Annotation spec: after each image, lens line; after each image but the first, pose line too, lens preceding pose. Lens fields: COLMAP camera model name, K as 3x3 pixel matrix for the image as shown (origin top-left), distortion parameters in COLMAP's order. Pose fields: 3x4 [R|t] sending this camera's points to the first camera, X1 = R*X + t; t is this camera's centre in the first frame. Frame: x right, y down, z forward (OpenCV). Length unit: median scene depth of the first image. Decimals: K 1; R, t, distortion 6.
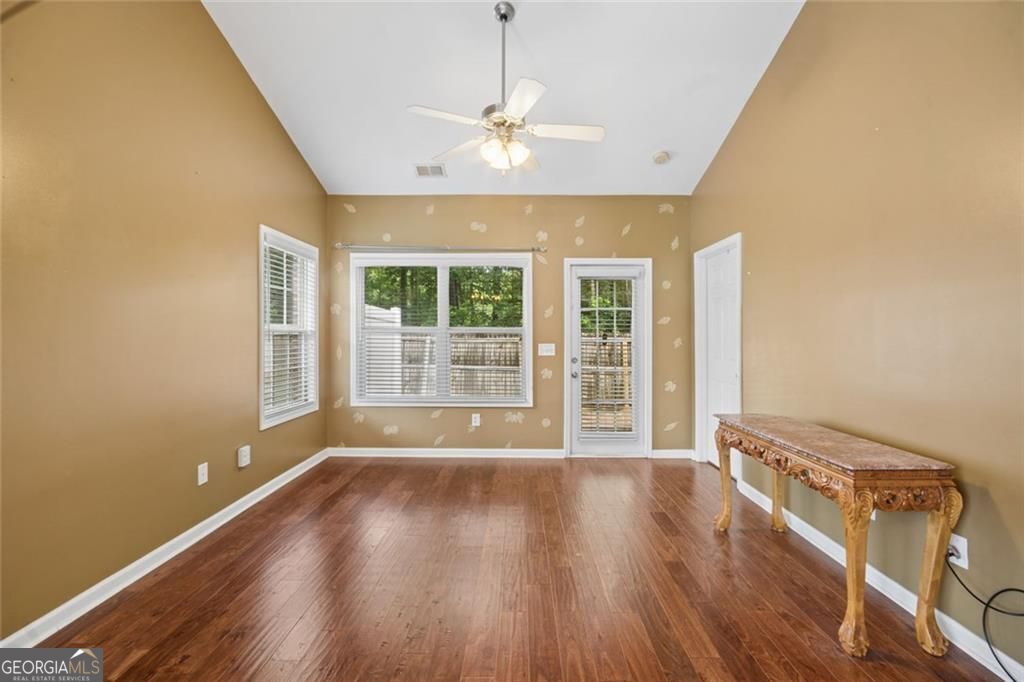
lens RADIAL K [[458.9, 0, 525.8], [0, 458.9, 338.3], [0, 0, 1]] dist [0.025784, 0.003215]
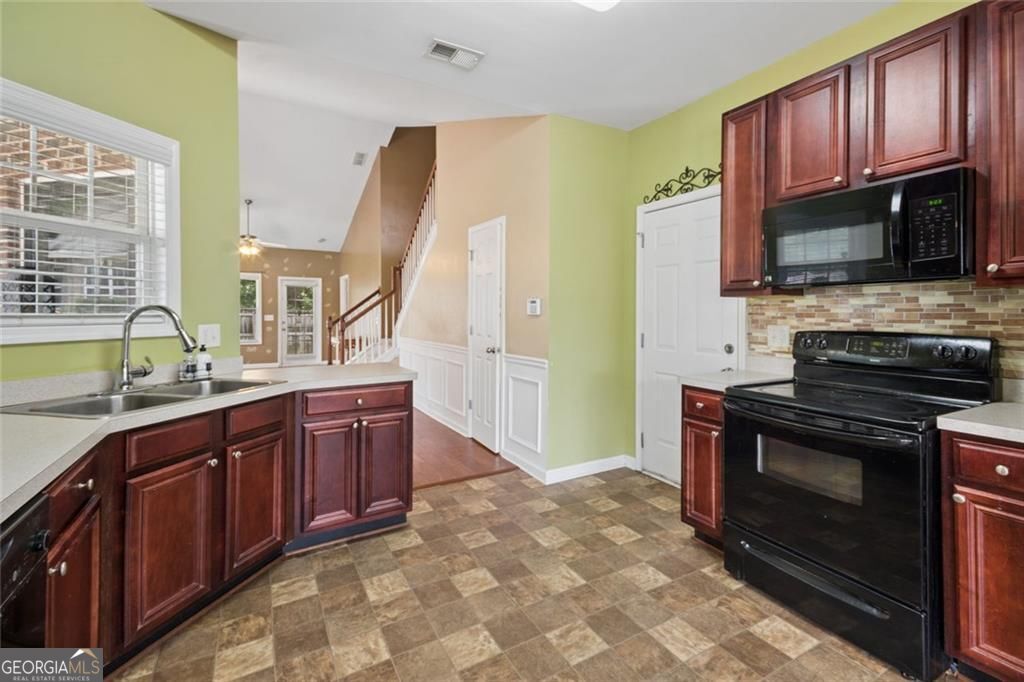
lens RADIAL K [[458.9, 0, 516.9], [0, 458.9, 311.4], [0, 0, 1]] dist [0.025784, 0.003215]
pose [[0.874852, 0.001554, 0.484387, 0.011506], [0.001922, 0.999976, -0.006679, 0.011248], [-0.484386, 0.006775, 0.874828, -1.510107]]
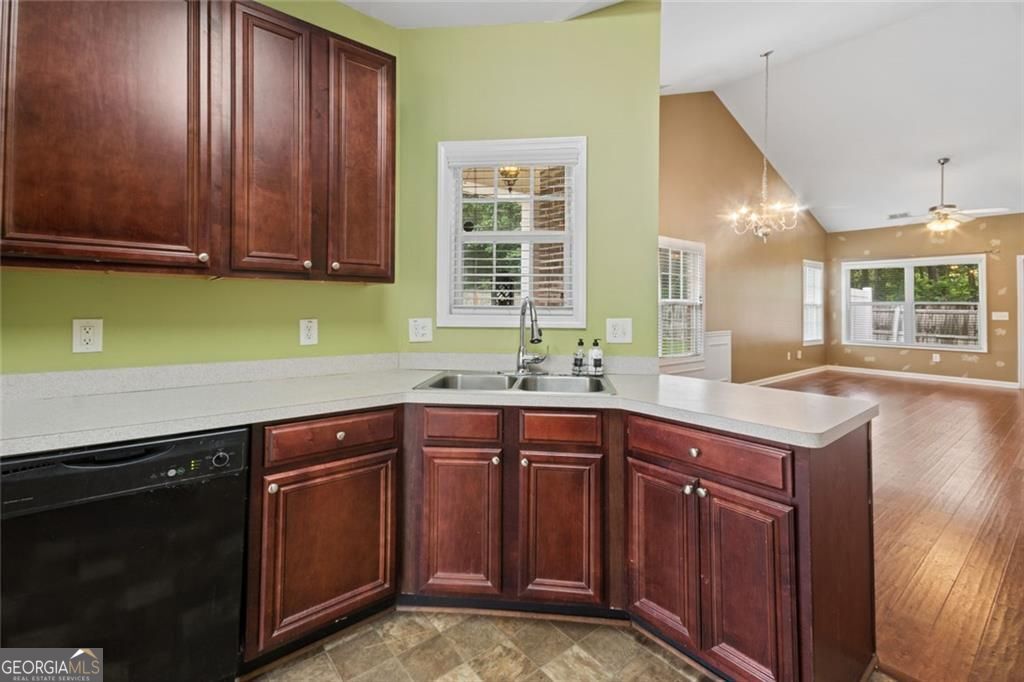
lens RADIAL K [[458.9, 0, 506.9], [0, 458.9, 299.7], [0, 0, 1]] dist [0.025784, 0.003215]
pose [[0.618054, -0.008868, -0.786086, 0.271519], [-0.008308, 0.999807, -0.017812, 0.011802], [0.786092, 0.017540, 0.617860, -1.273262]]
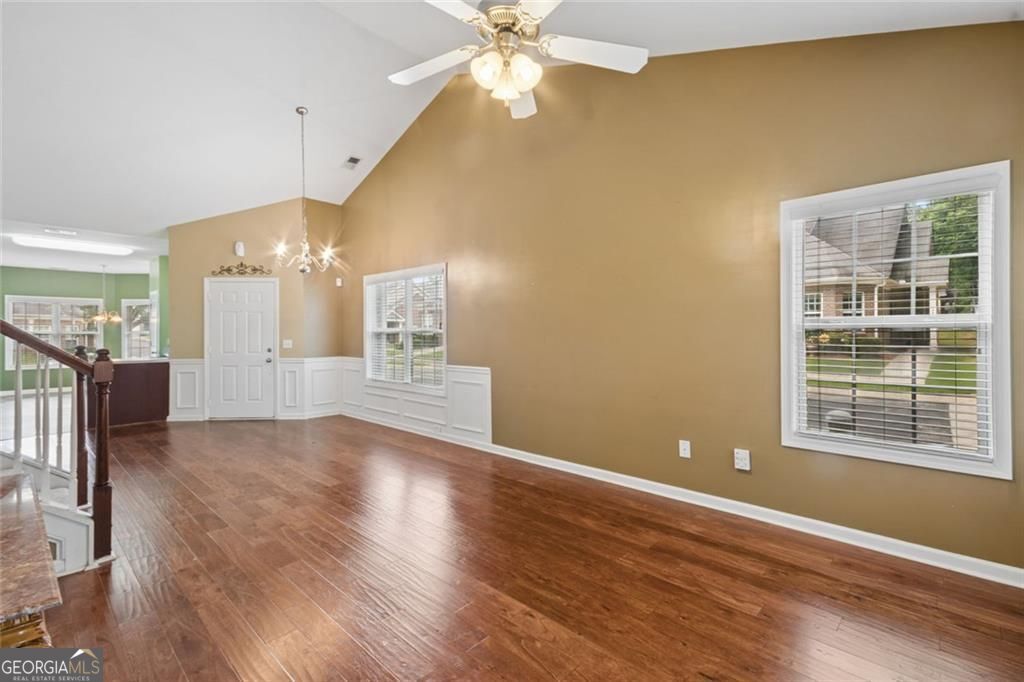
lens RADIAL K [[458.9, 0, 528.2], [0, 458.9, 328.5], [0, 0, 1]] dist [0.025784, 0.003215]
pose [[-0.685660, -0.008594, -0.727871, 0.279214], [-0.002178, 0.999950, -0.009754, -0.003482], [0.727918, -0.005103, -0.685645, 0.954786]]
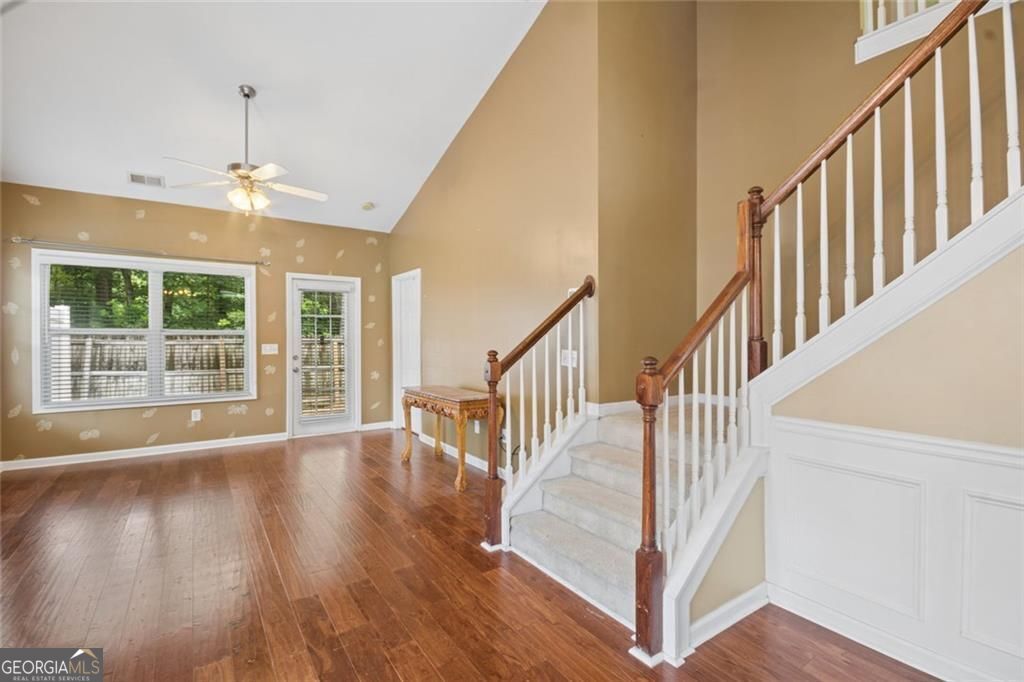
lens RADIAL K [[458.9, 0, 496.6], [0, 458.9, 335.8], [0, 0, 1]] dist [0.025784, 0.003215]
pose [[0.846887, 0.000883, 0.531772, -0.092412], [0.003541, 0.999967, -0.007299, 0.001041], [-0.531761, 0.008064, 0.846856, -0.305628]]
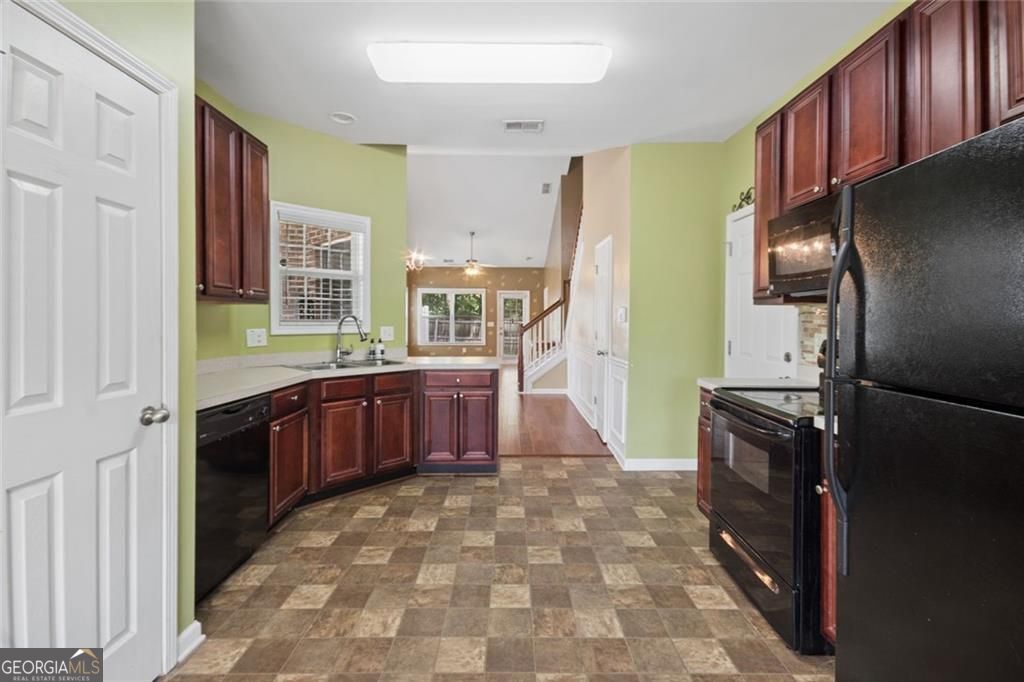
lens RADIAL K [[458.9, 0, 508.8], [0, 458.9, 321.0], [0, 0, 1]] dist [0.025784, 0.003215]
pose [[0.999863, 0.003460, -0.016209, 0.199165], [-0.003510, 0.999989, -0.003064, 0.013024], [0.016198, 0.003120, 0.999864, -1.721207]]
